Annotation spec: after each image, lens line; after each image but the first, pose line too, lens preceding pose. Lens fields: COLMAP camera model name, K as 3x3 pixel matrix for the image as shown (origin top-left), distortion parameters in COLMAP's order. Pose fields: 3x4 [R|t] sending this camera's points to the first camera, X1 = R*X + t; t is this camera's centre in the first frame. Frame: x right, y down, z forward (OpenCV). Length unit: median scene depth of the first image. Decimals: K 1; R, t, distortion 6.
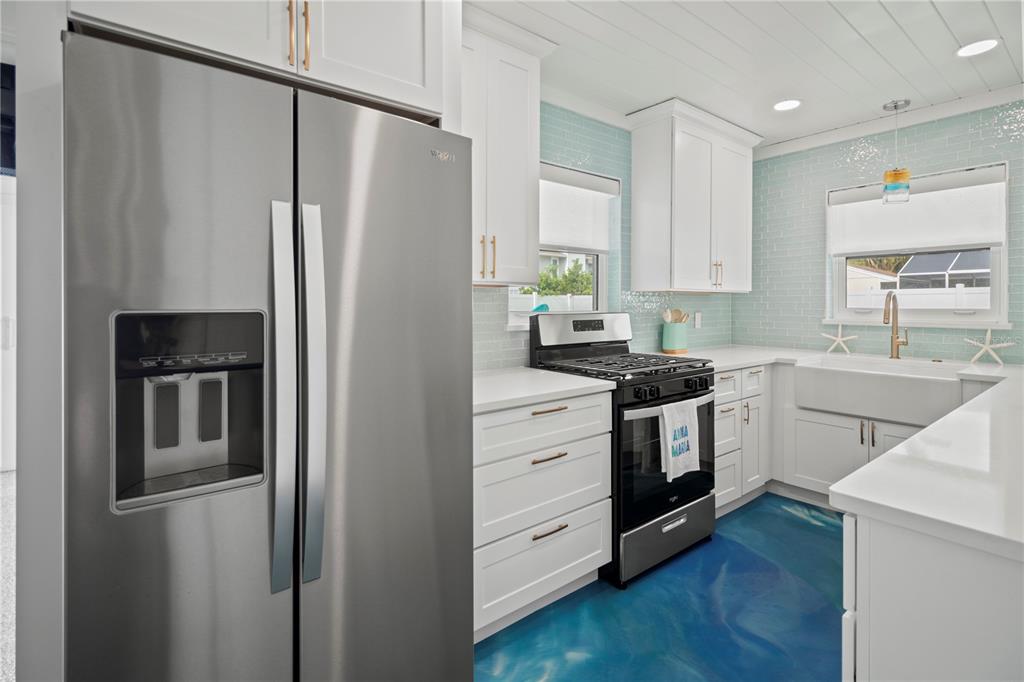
lens RADIAL K [[486.6, 0, 526.1], [0, 486.6, 301.3], [0, 0, 1]] dist [0.001712, 0.000256]
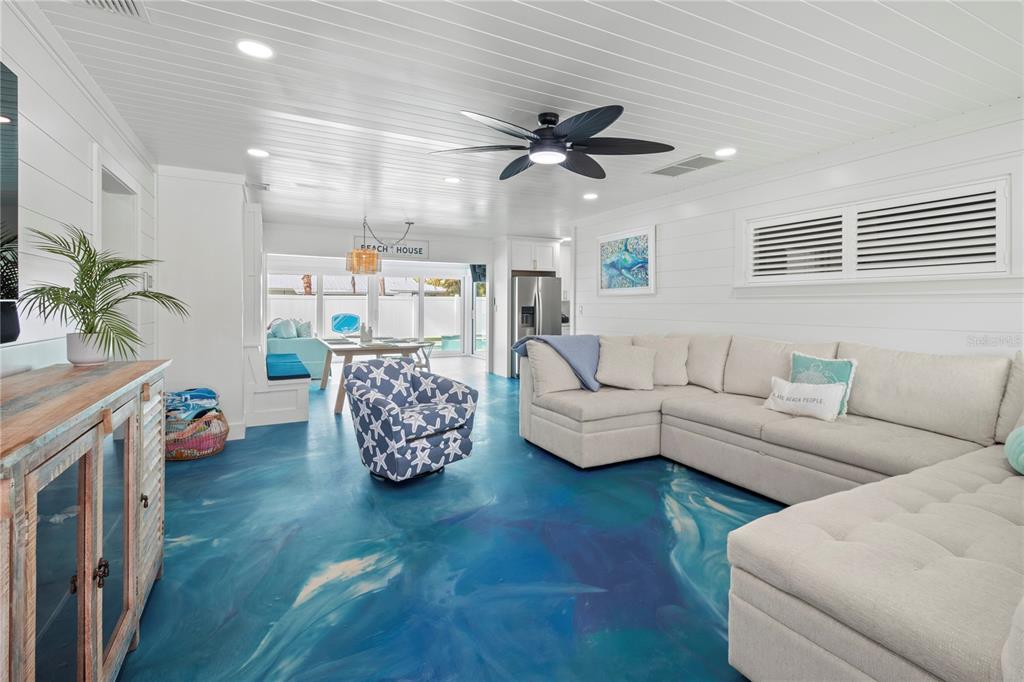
lens RADIAL K [[481.2, 0, 522.6], [0, 481.2, 300.1], [0, 0, 1]] dist [-0.001272, -0.000181]
pose [[0.982264, -0.000949, -0.187502, 0.263981], [-0.000043, 0.999986, -0.005288, -0.014480], [0.187505, 0.005203, 0.982250, -2.460960]]
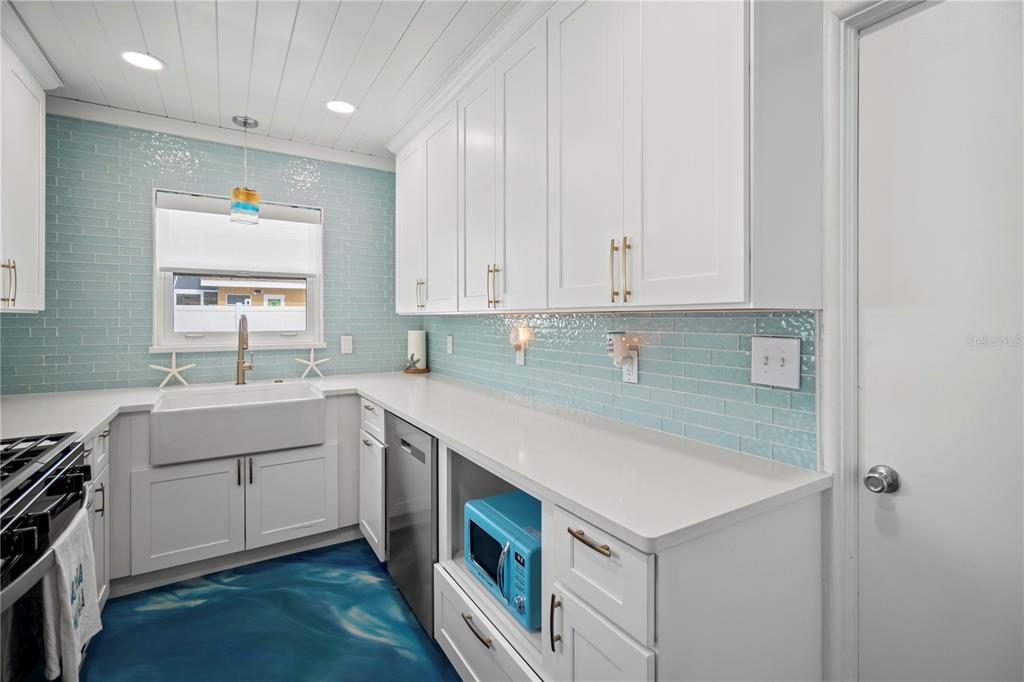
lens RADIAL K [[477.1, 0, 527.2], [0, 477.1, 315.6], [0, 0, 1]] dist [-0.000167, -0.000089]
pose [[0.117008, 0.005098, 0.993118, -0.116757], [-0.005412, 0.999975, -0.004496, -0.017975], [-0.993116, -0.004849, 0.117033, 0.342699]]
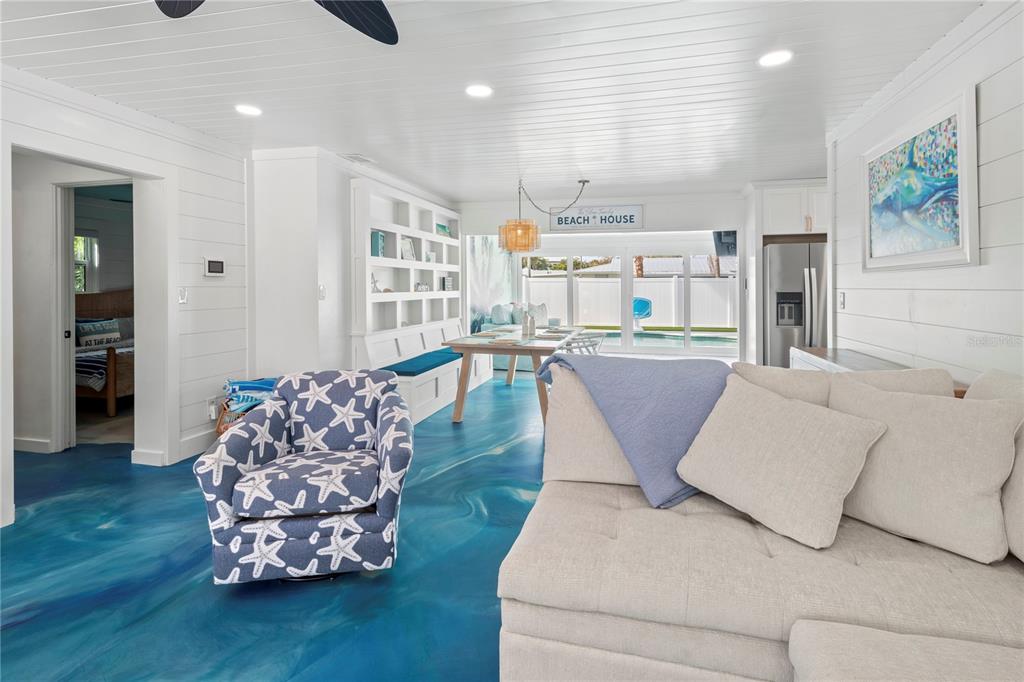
lens RADIAL K [[481.8, 0, 536.0], [0, 481.8, 286.3], [0, 0, 1]] dist [-0.001259, -0.000359]
pose [[0.618478, -0.001252, -0.785801, 0.579263], [0.003753, 0.999992, 0.001361, -0.017845], [0.785793, -0.003791, 0.618478, -1.482920]]
